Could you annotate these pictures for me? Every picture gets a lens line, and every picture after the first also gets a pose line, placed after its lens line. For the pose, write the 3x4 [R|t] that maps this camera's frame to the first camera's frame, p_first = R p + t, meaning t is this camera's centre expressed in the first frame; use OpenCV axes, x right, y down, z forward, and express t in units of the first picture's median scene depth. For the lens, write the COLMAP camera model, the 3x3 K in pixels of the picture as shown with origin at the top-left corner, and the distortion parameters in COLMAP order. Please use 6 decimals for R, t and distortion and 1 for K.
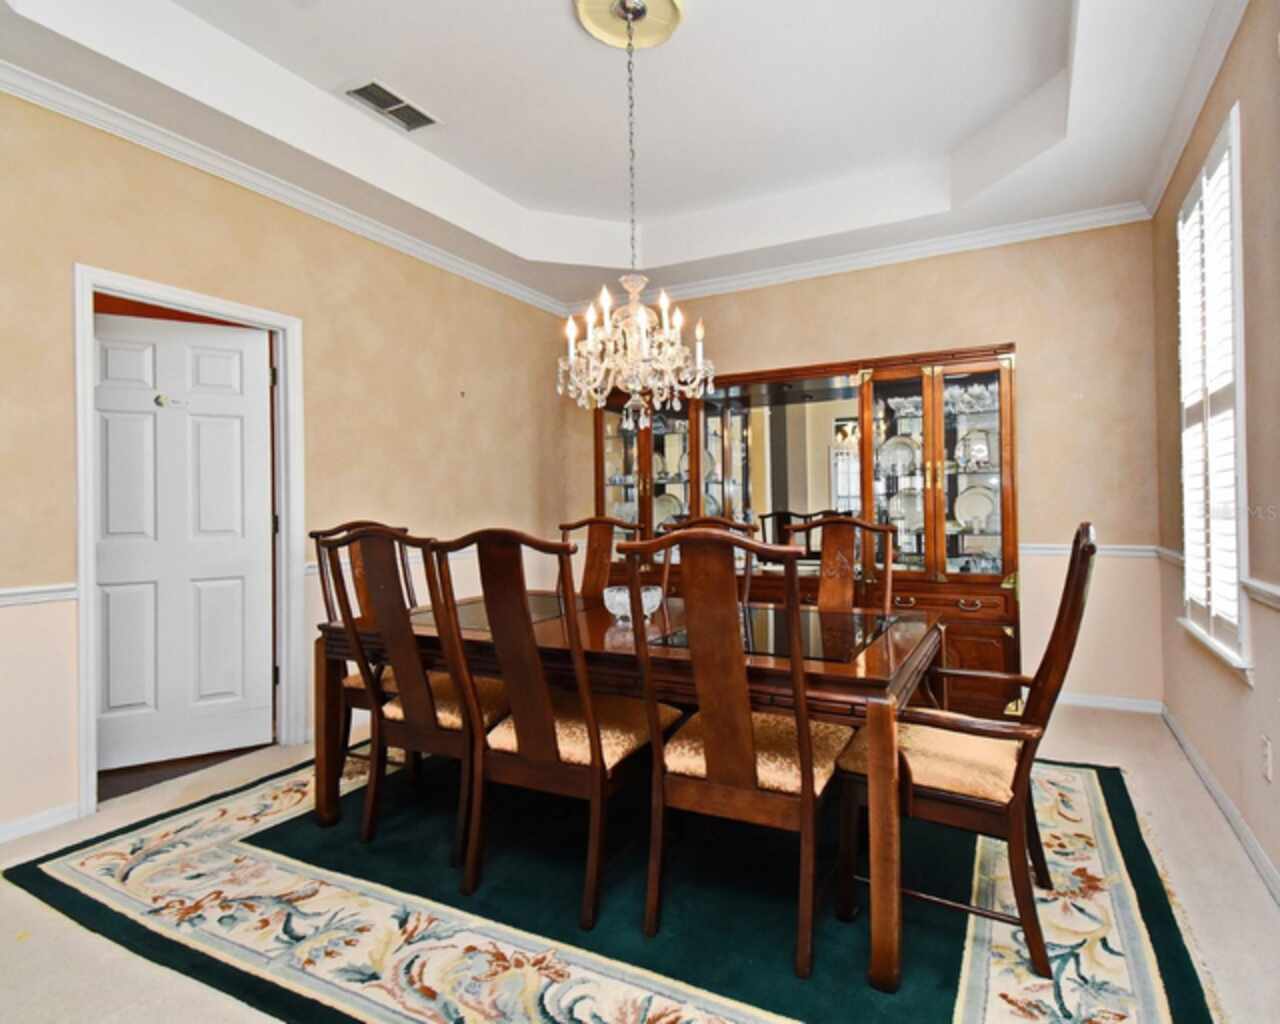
lens RADIAL K [[680.3, 0, 645.4], [0, 680.3, 508.8], [0, 0, 1]] dist [0.004278, -0.002331]
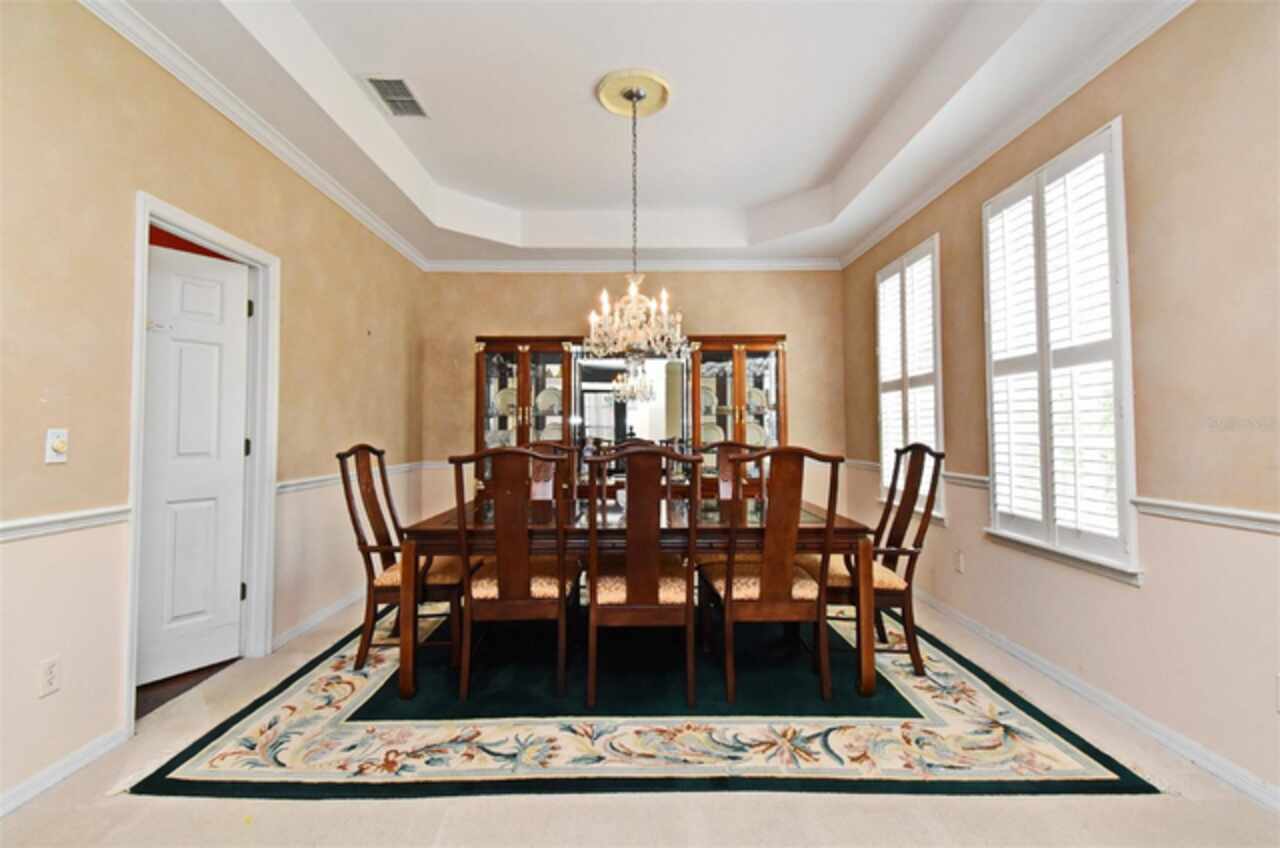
lens RADIAL K [[569.1, 0, 633.4], [0, 569.1, 419.8], [0, 0, 1]] dist [0.010724, -0.003099]
pose [[0.902320, 0.020219, 0.430592, -0.602802], [-0.007814, 0.999502, -0.030560, 0.004032], [-0.430995, 0.024210, 0.902029, -0.096590]]
